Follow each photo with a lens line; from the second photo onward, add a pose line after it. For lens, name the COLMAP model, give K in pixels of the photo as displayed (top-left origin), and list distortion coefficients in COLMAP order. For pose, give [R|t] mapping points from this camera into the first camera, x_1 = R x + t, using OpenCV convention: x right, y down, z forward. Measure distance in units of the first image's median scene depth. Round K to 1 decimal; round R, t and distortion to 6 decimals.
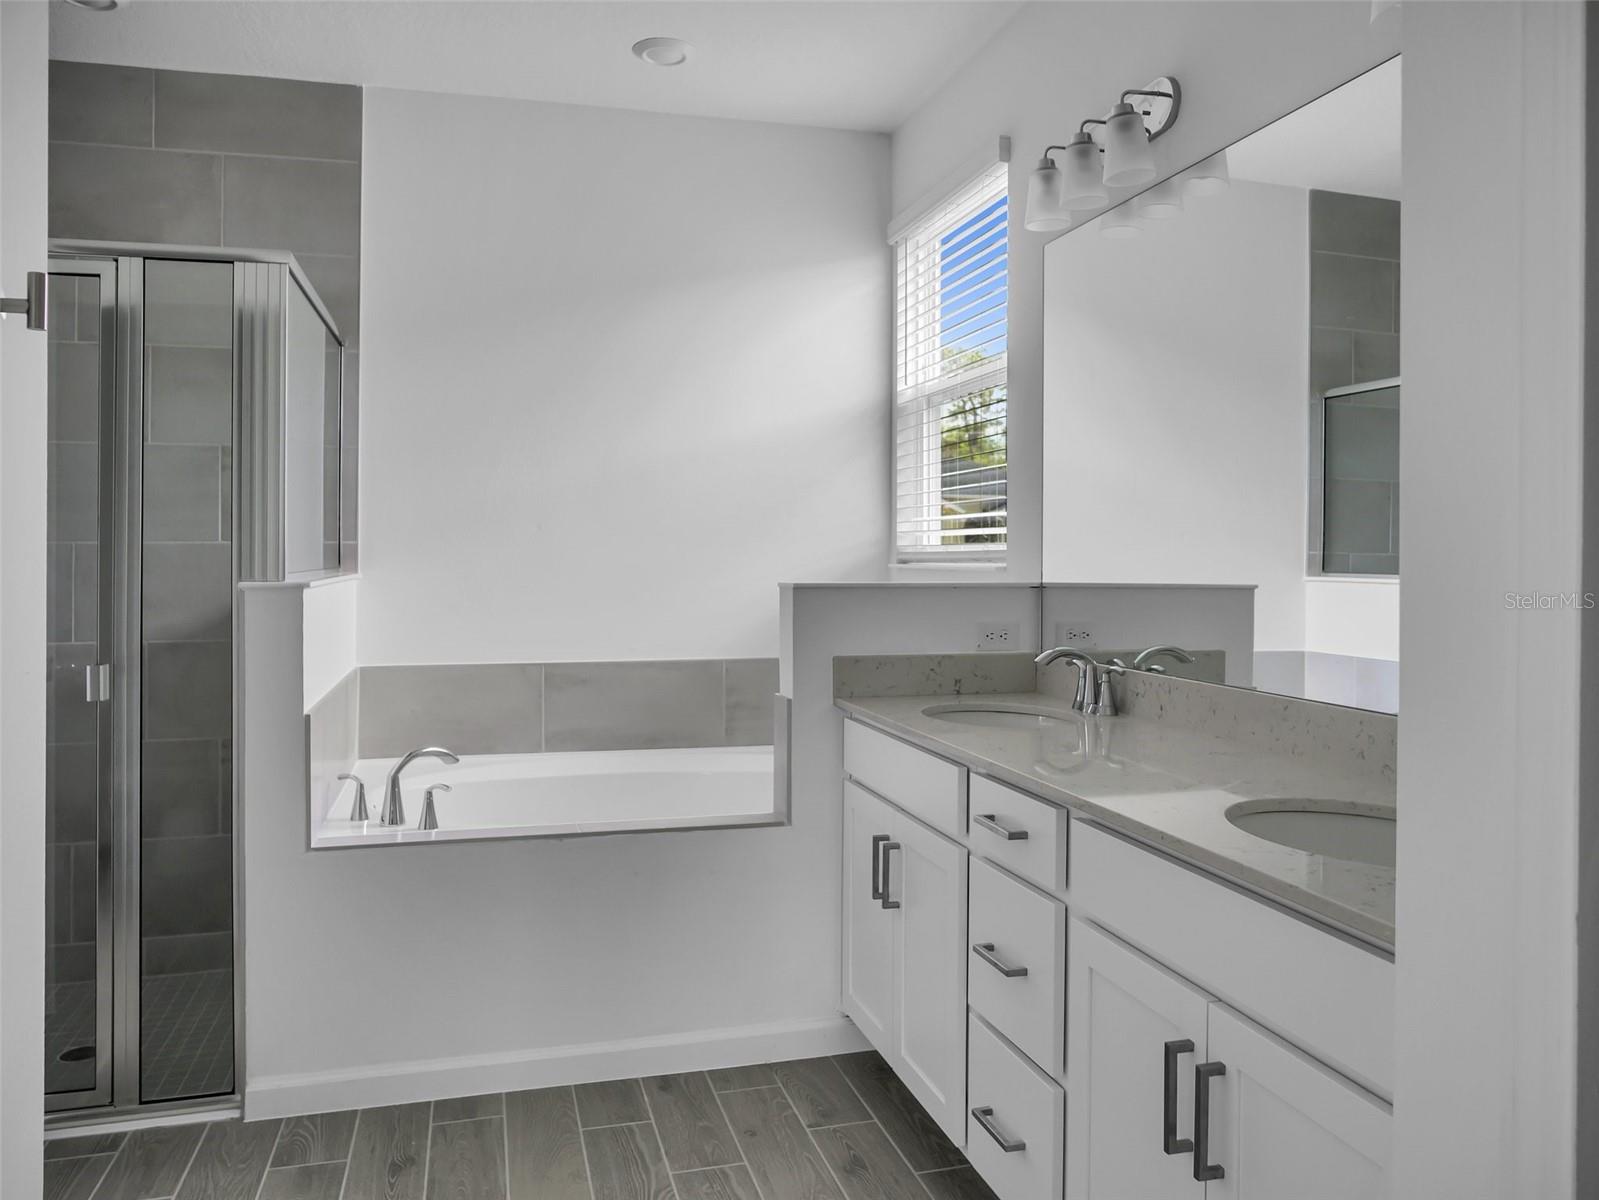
lens RADIAL K [[1184.8, 0, 793.3], [0, 1184.8, 523.1], [0, 0, 1]] dist [-0.018200, -0.001030]
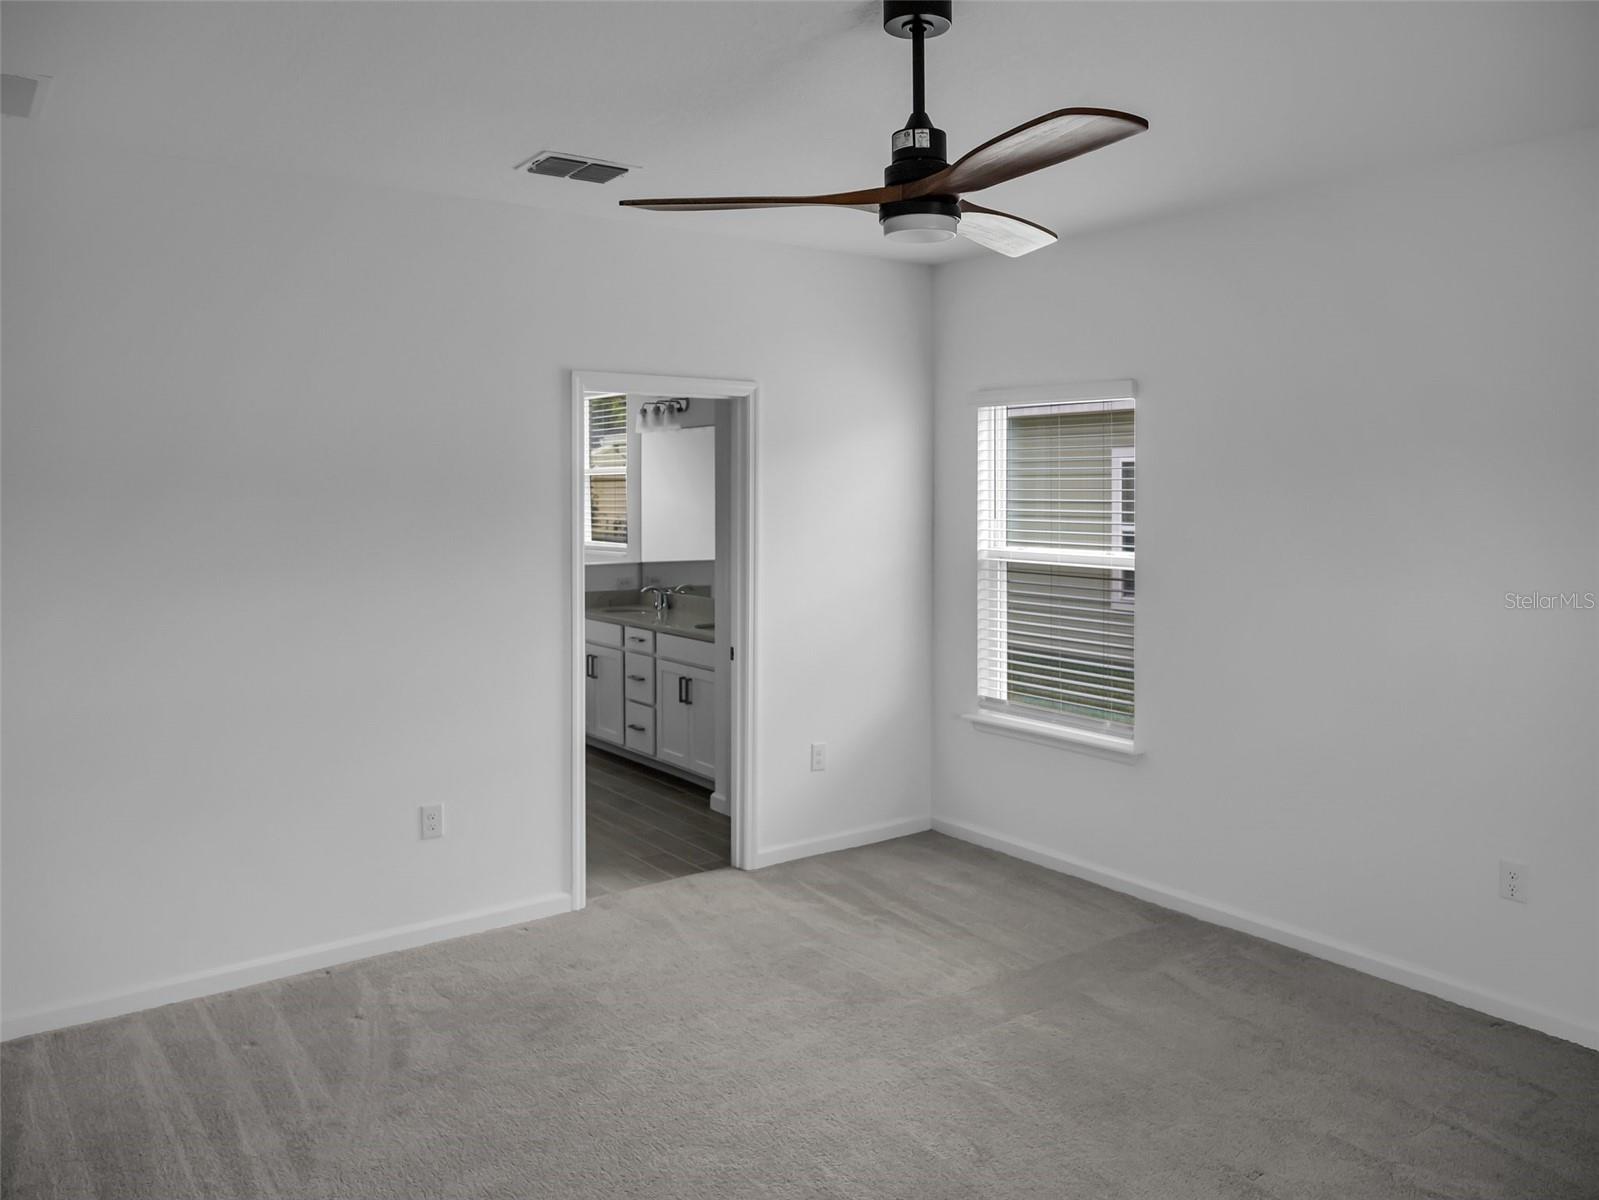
lens RADIAL K [[1184.8, 0, 793.3], [0, 1184.8, 523.1], [0, 0, 1]] dist [-0.018200, -0.001030]
pose [[0.935067, -0.019140, 0.353955, -0.479552], [0.002033, 0.998814, 0.048639, -0.194264], [-0.354466, -0.044761, 0.933997, -1.861602]]
